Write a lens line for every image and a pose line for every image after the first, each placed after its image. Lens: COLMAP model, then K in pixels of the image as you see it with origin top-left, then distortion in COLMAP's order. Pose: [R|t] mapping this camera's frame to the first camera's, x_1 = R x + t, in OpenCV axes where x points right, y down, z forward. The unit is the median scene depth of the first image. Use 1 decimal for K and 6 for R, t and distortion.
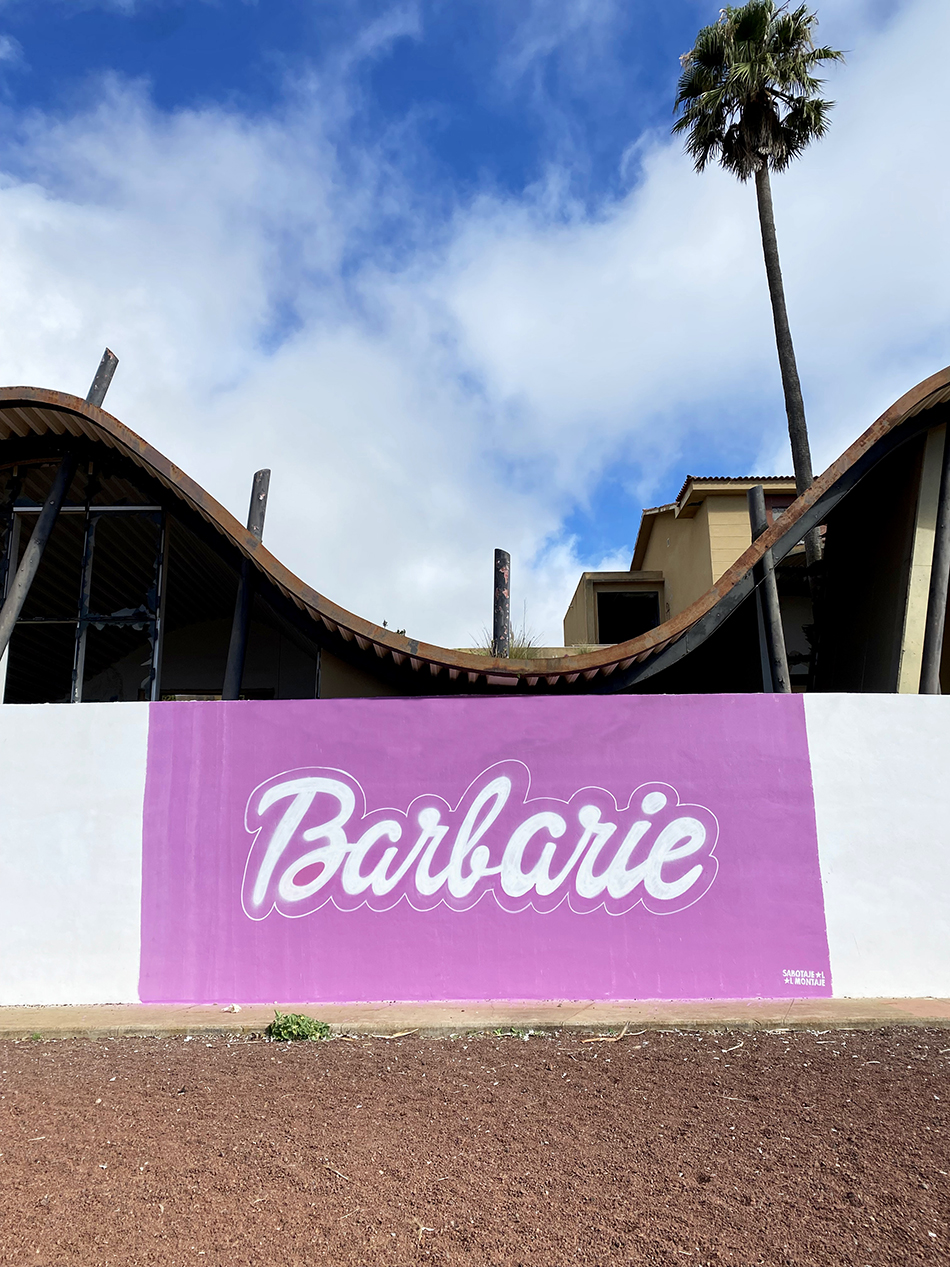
lens RADIAL K [[969.3, 0, 470.8], [0, 969.3, 629.8], [0, 0, 1]] dist [0.027997, -0.040324]
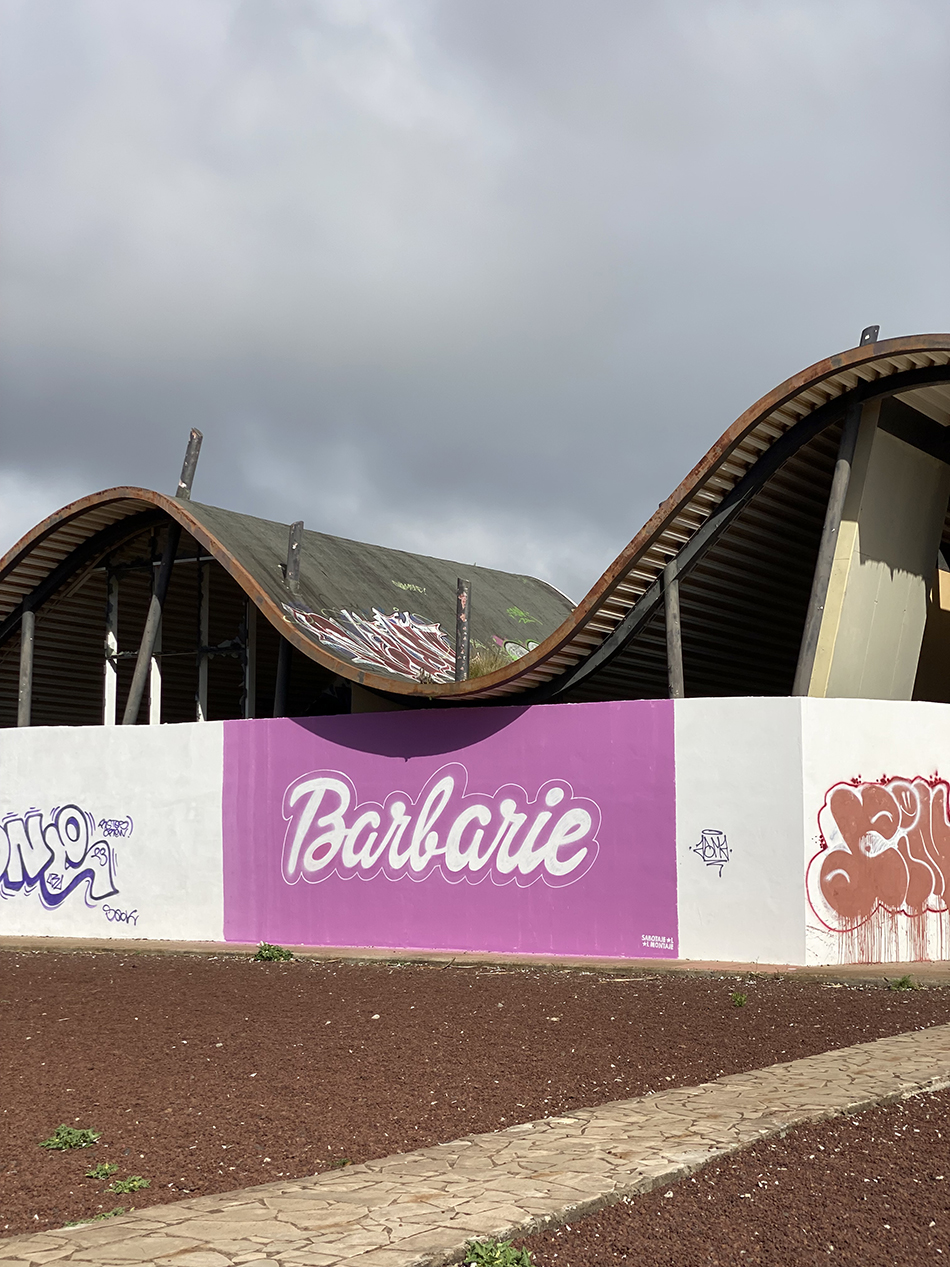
lens RADIAL K [[1920.8, 0, 475.3], [0, 1920.8, 632.7], [0, 0, 1]] dist [0.025778, 0.000000]
pose [[0.841165, -0.048422, -0.538607, 1.399417], [0.117236, 0.988625, 0.094213, -0.255909], [0.527918, -0.142393, 0.837273, -1.001447]]
